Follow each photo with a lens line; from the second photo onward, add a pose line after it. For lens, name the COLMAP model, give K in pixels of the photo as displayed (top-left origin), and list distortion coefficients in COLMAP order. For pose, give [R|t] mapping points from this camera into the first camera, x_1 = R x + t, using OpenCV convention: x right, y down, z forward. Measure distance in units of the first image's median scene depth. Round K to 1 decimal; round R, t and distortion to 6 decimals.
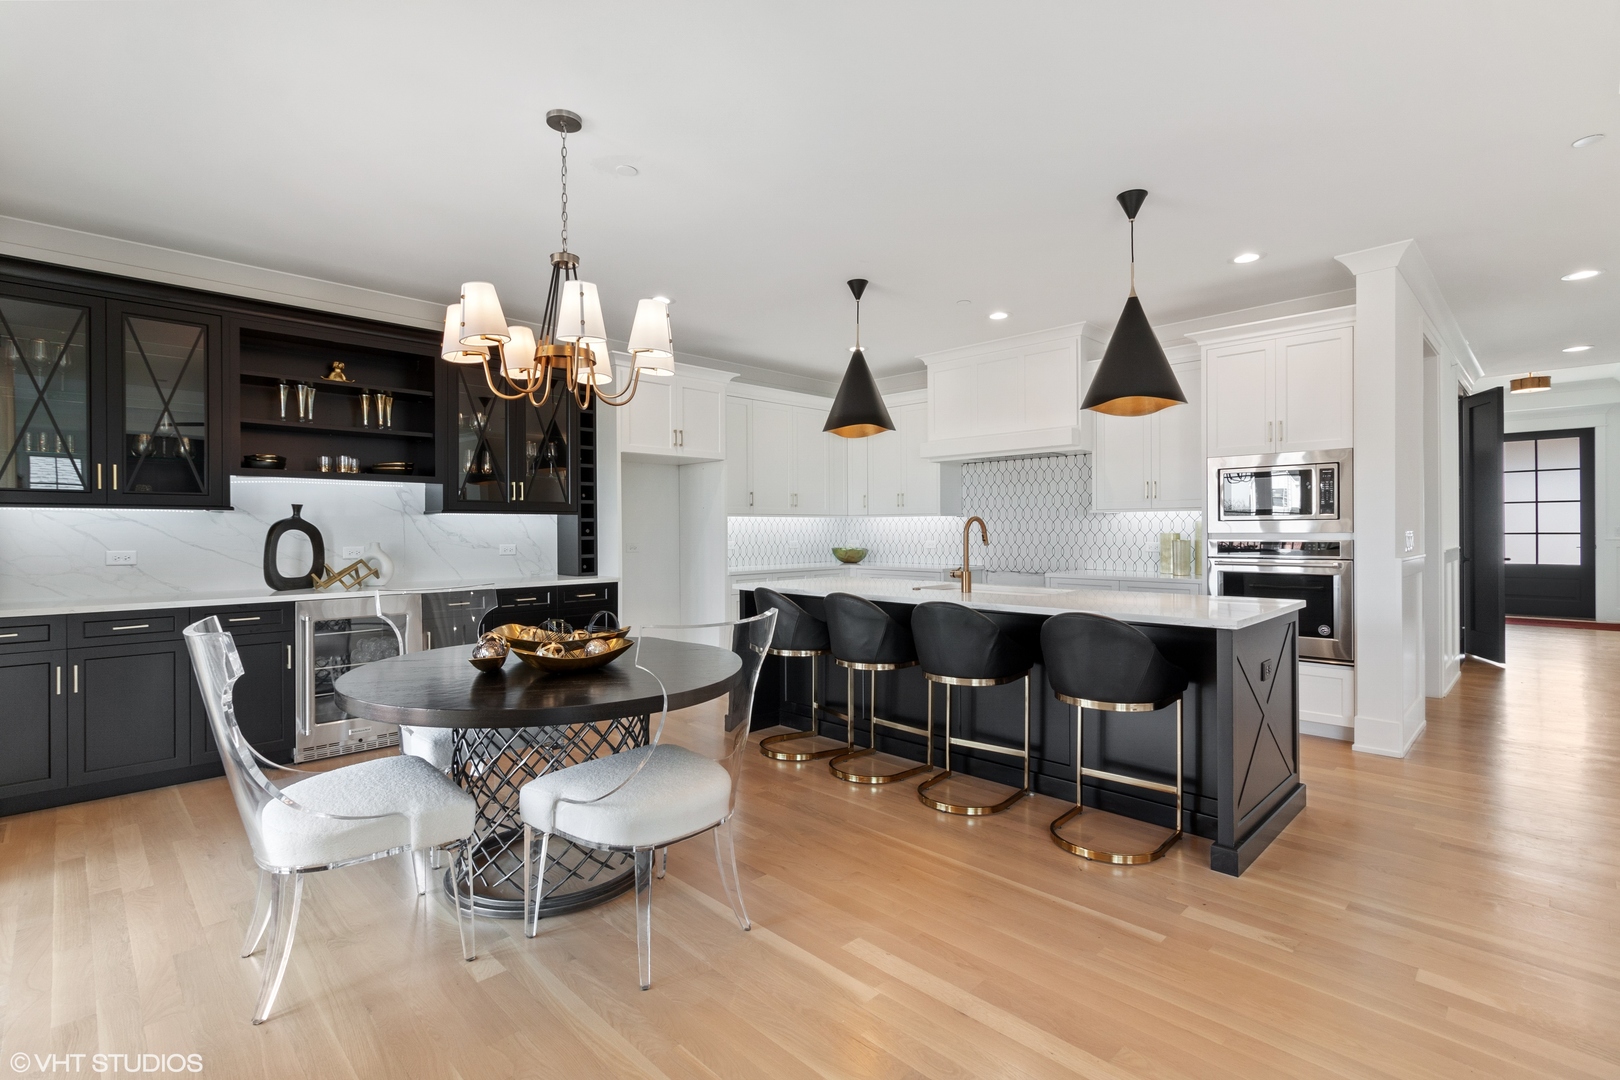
lens RADIAL K [[767.6, 0, 810.9], [0, 767.6, 531.3], [0, 0, 1]] dist [-0.001719, -0.000216]
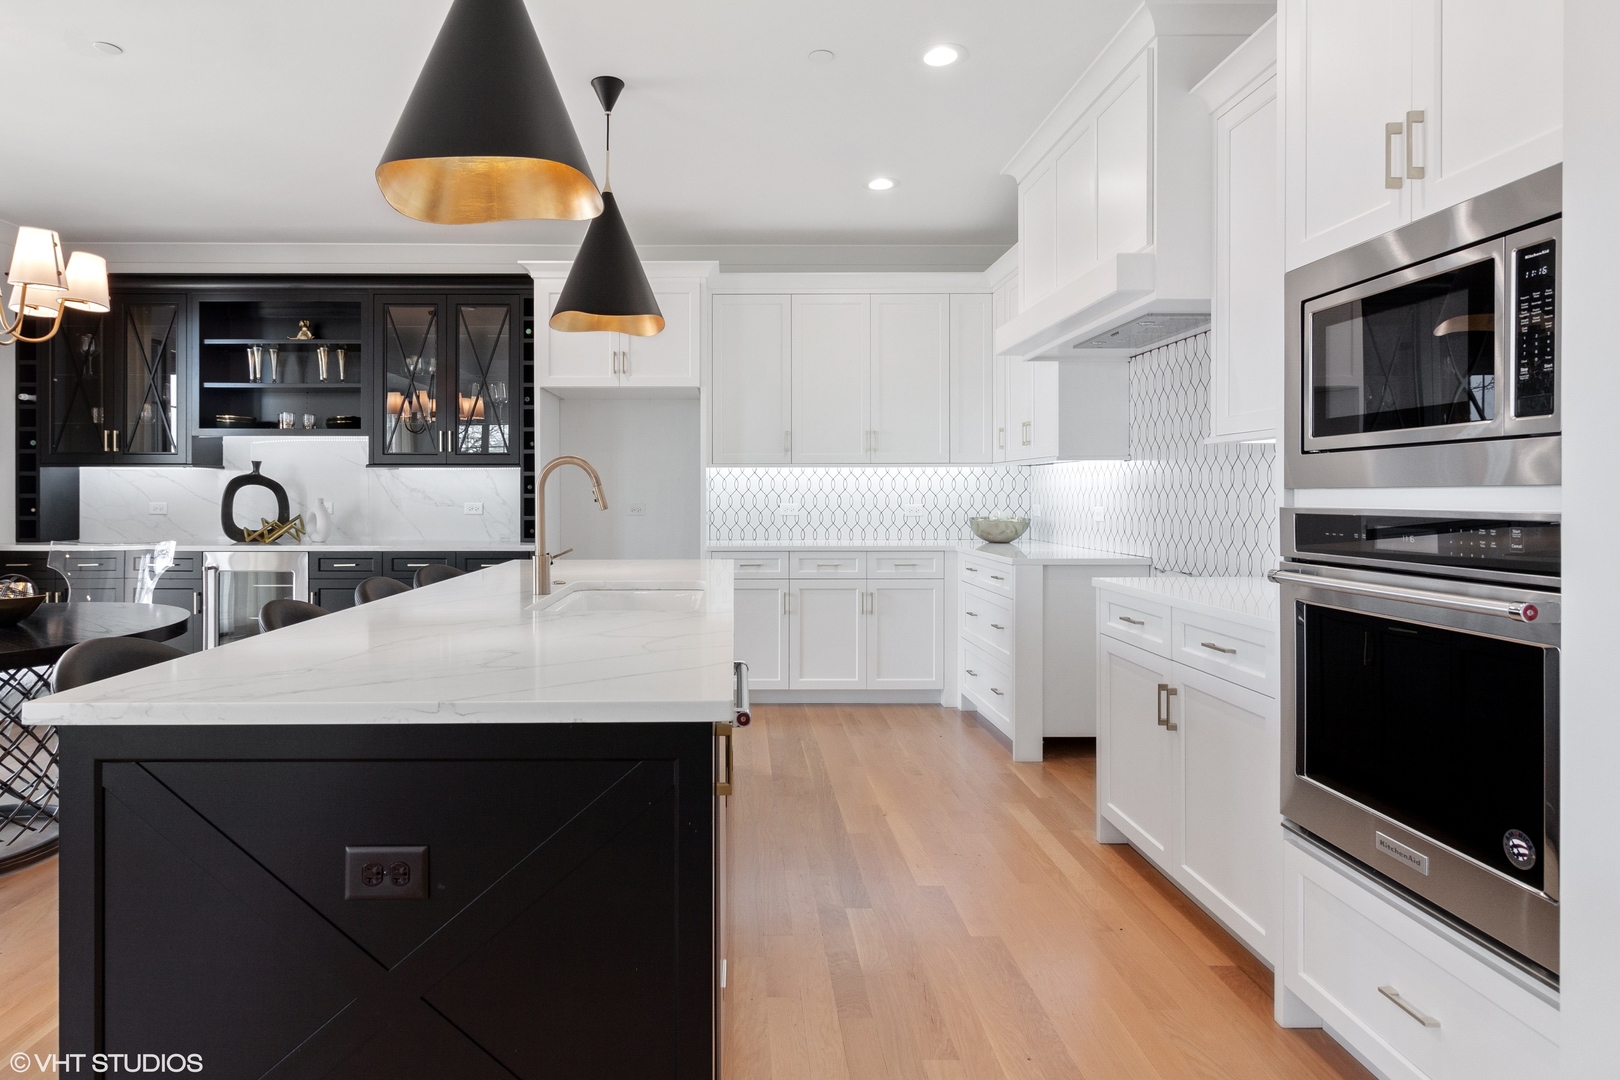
lens RADIAL K [[941.5, 0, 806.5], [0, 941.5, 504.8], [0, 0, 1]] dist [-0.002396, 0.000096]
pose [[0.697608, 0.011967, -0.716379, 0.727140], [-0.004327, 0.999913, 0.012490, 0.005177], [0.716466, -0.005614, 0.697599, 0.589828]]
